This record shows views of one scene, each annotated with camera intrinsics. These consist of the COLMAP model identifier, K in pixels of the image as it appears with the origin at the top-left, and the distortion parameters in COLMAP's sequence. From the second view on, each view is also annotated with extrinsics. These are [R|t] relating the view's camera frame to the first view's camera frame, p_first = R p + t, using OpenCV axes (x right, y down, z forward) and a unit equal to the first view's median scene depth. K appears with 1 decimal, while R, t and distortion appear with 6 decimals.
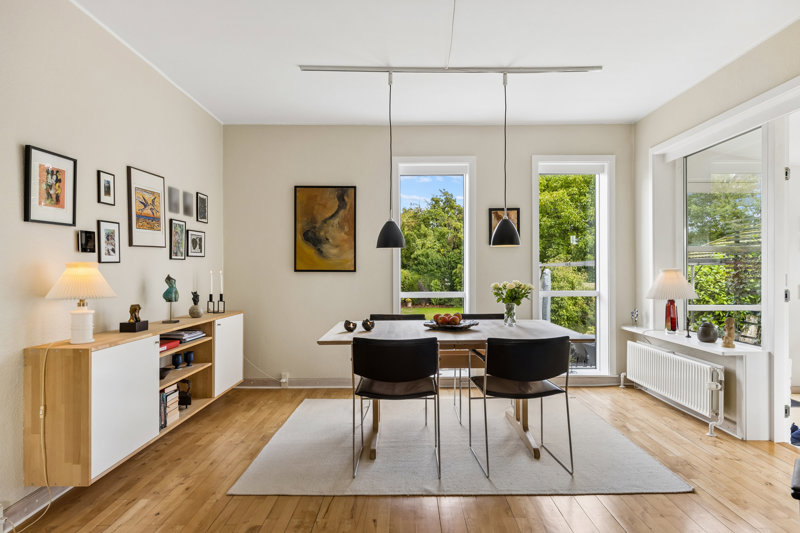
lens RADIAL K [[454.5, 0, 403.3], [0, 454.5, 263.8], [0, 0, 1]] dist [-0.006051, 0.000029]
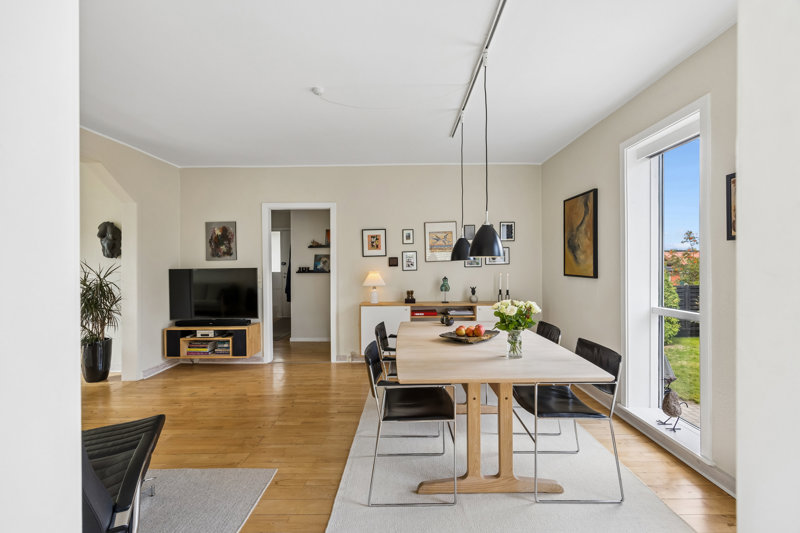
lens RADIAL K [[350.3, 0, 401.7], [0, 350.3, 267.6], [0, 0, 1]] dist [0.000757, 0.000138]
pose [[-0.011391, 0.009028, -0.999894, 1.022073], [0.020169, 0.999758, 0.008797, -0.031272], [0.999732, -0.020066, -0.011570, 0.968897]]
